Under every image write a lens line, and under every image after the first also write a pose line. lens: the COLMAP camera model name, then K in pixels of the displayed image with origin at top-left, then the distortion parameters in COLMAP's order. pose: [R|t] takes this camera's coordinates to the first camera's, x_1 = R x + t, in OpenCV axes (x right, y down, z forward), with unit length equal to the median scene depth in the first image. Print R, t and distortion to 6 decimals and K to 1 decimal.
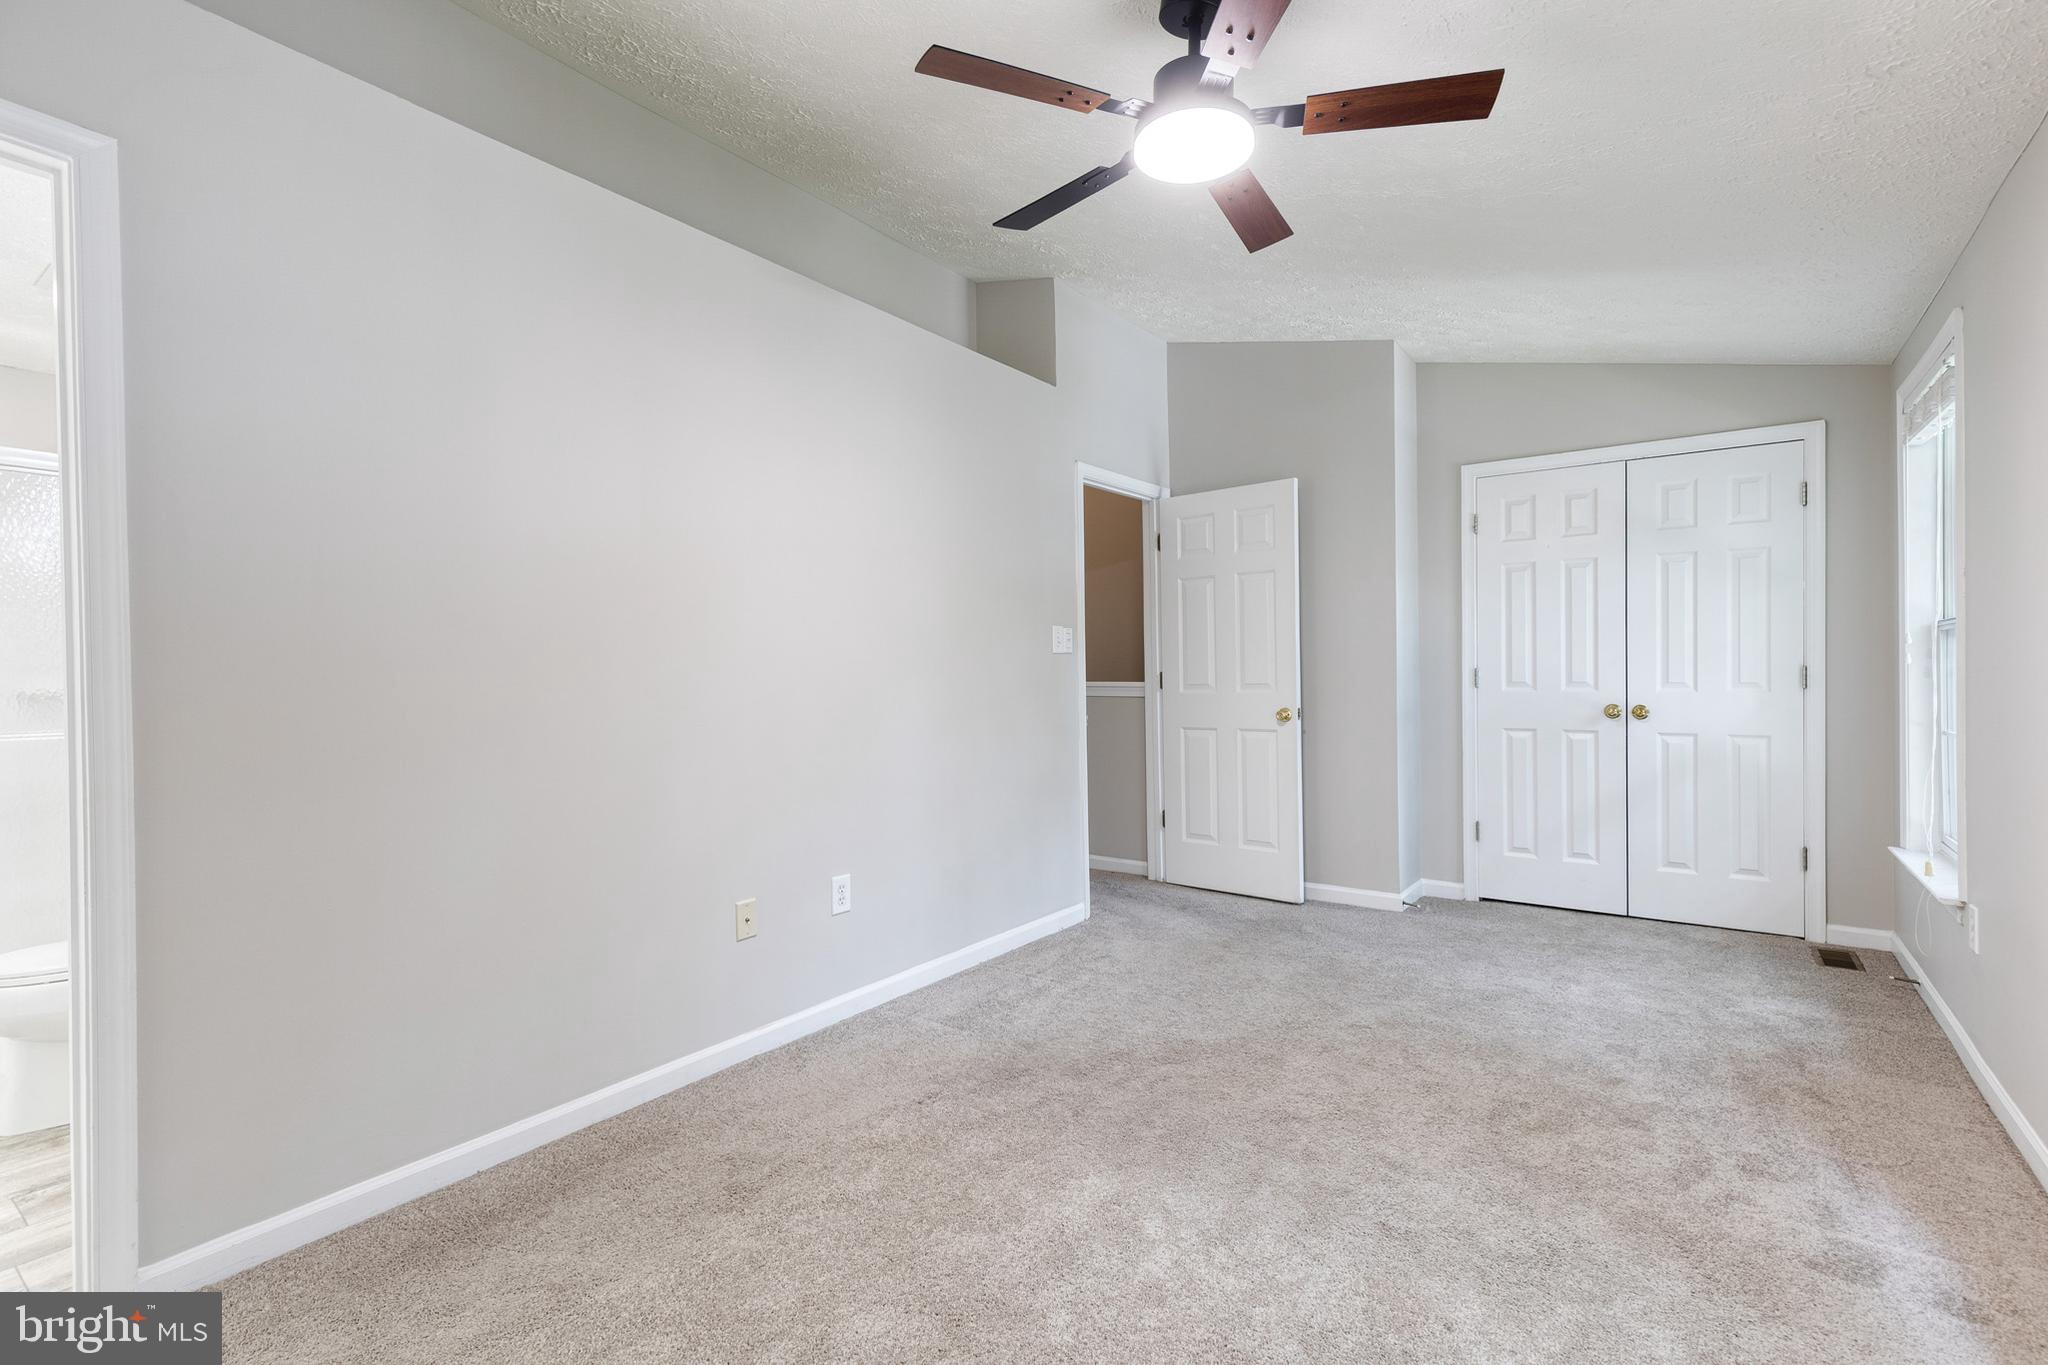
lens RADIAL K [[932.5, 0, 1036.9], [0, 932.5, 674.8], [0, 0, 1]] dist [0.011760, -0.001316]
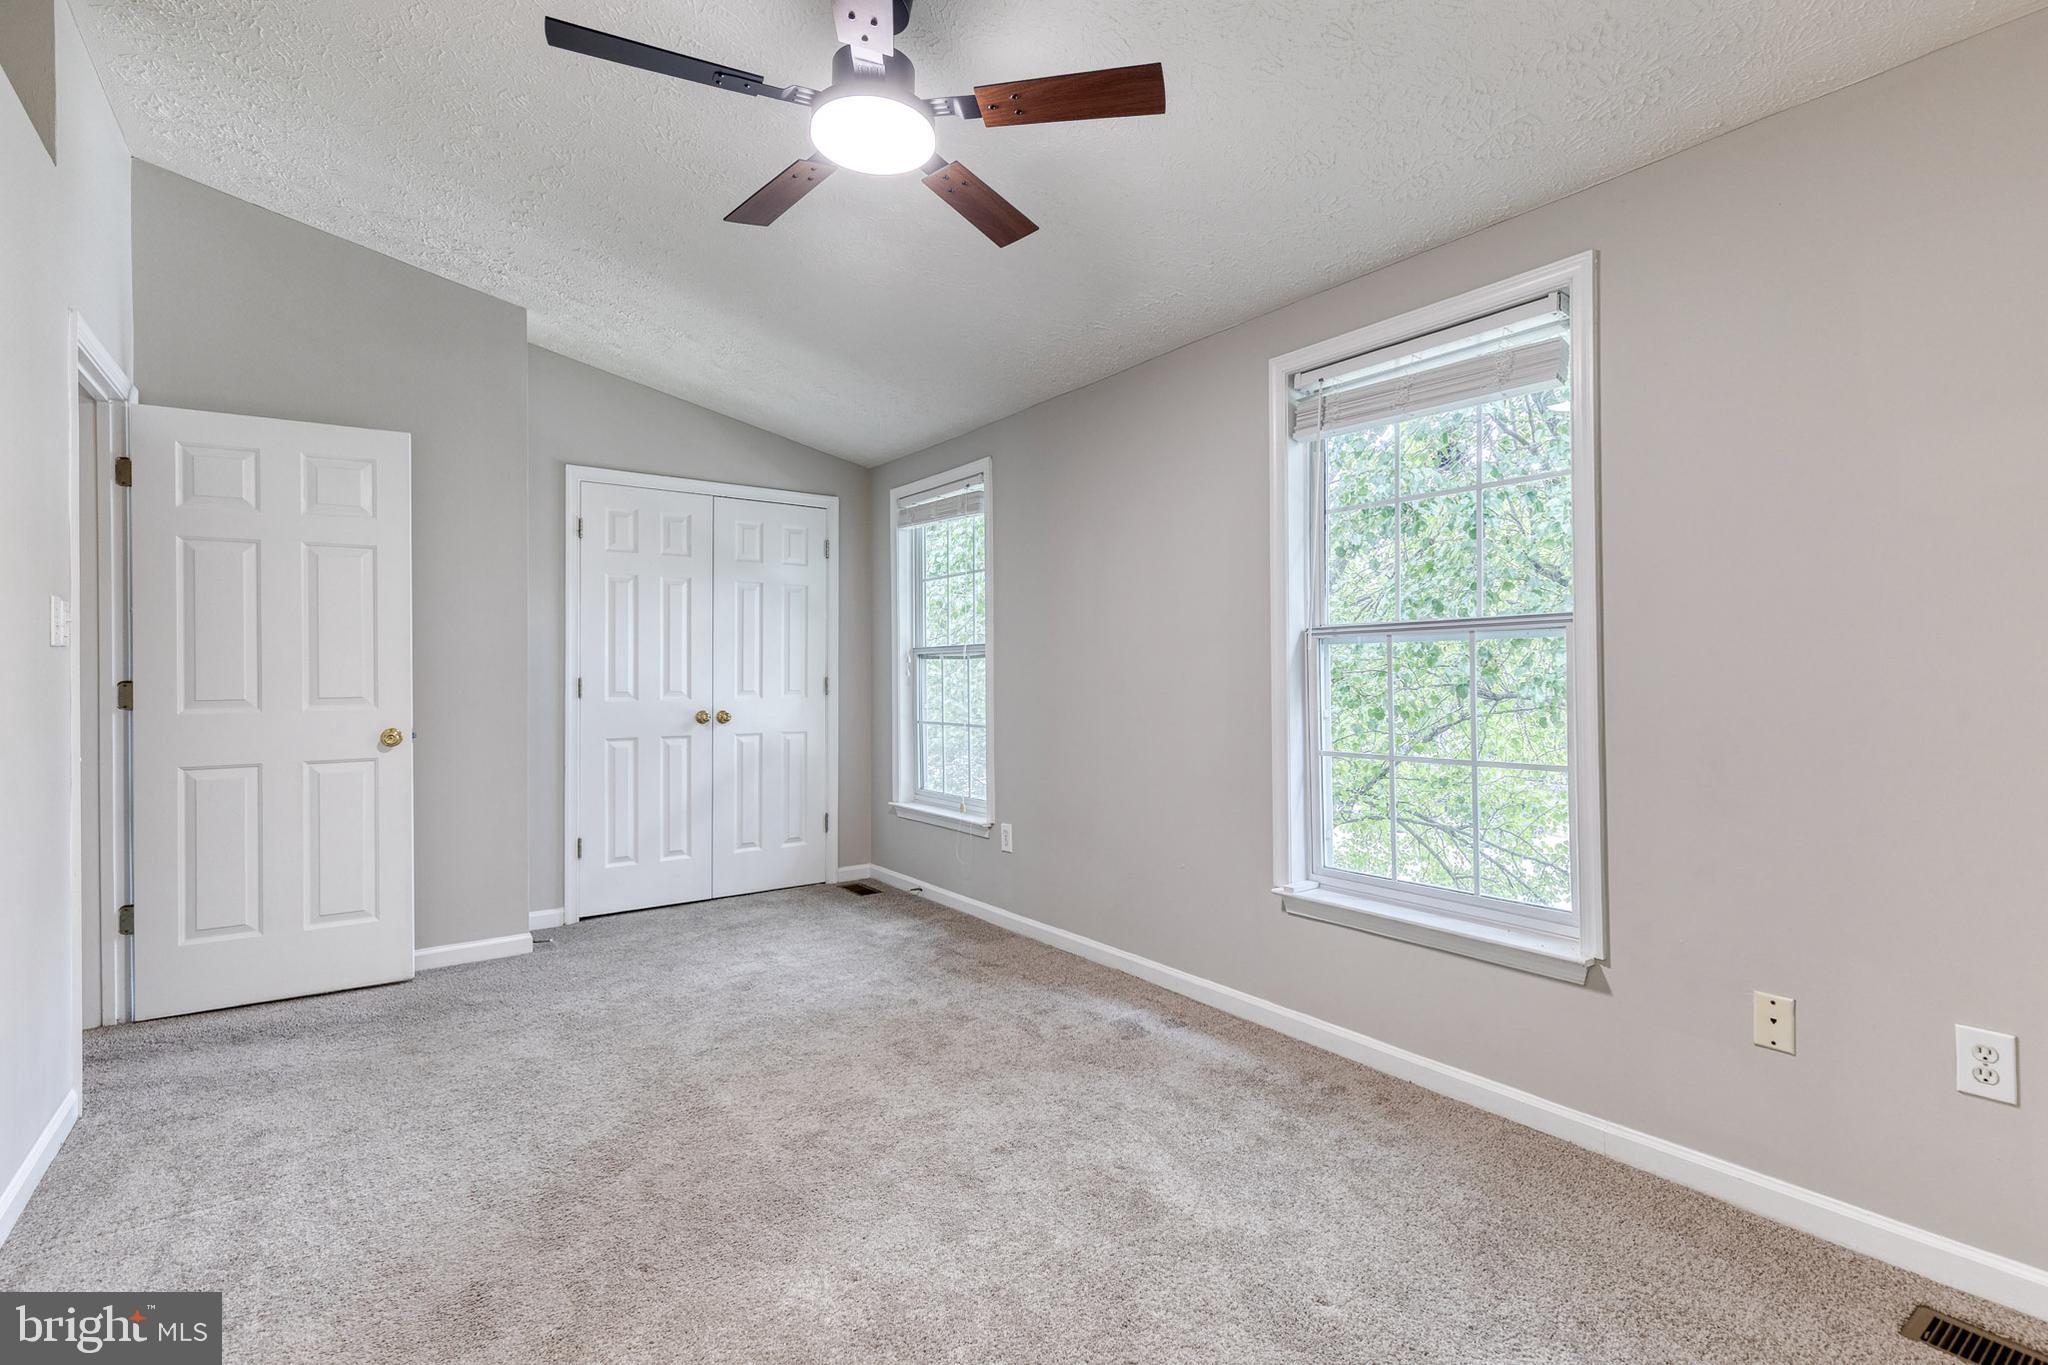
lens RADIAL K [[974.3, 0, 1033.1], [0, 974.3, 669.0], [0, 0, 1]] dist [0.020025, 0.000135]
pose [[0.293941, 0.014851, 0.955708, -0.421995], [0.004142, 0.999850, -0.016811, 0.002761], [-0.955815, 0.008900, 0.293835, 0.311364]]
